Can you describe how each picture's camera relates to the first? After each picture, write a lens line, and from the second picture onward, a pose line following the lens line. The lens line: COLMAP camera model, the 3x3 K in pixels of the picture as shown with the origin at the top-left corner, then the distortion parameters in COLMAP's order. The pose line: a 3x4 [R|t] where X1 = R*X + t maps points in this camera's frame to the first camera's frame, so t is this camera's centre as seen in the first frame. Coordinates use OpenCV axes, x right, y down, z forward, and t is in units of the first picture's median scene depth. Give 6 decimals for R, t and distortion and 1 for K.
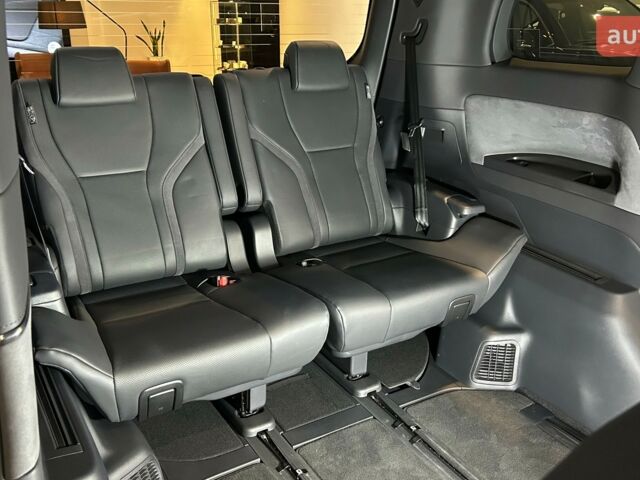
lens RADIAL K [[639.5, 0, 320.0], [0, 639.5, 240.0], [0, 0, 1]] dist [0.146208, -0.312312]
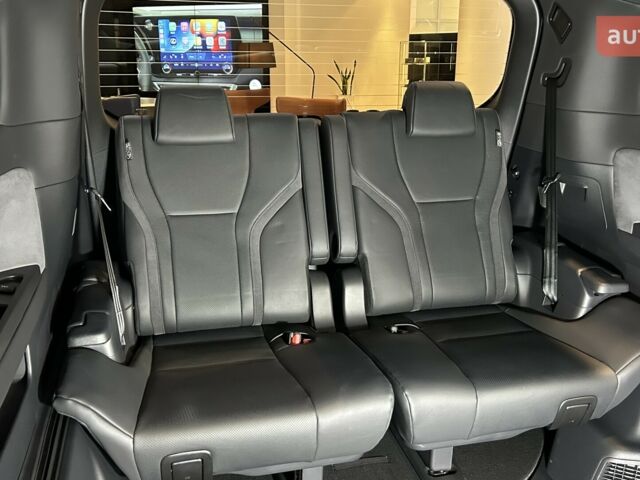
lens RADIAL K [[639.5, 0, 320.0], [0, 639.5, 240.0], [0, 0, 1]] dist [0.146208, -0.312312]
pose [[0.955170, 0.084249, -0.283816, 0.119986], [-0.099802, 0.994172, -0.040767, -0.038977], [0.278728, 0.067265, 0.958012, 0.116791]]
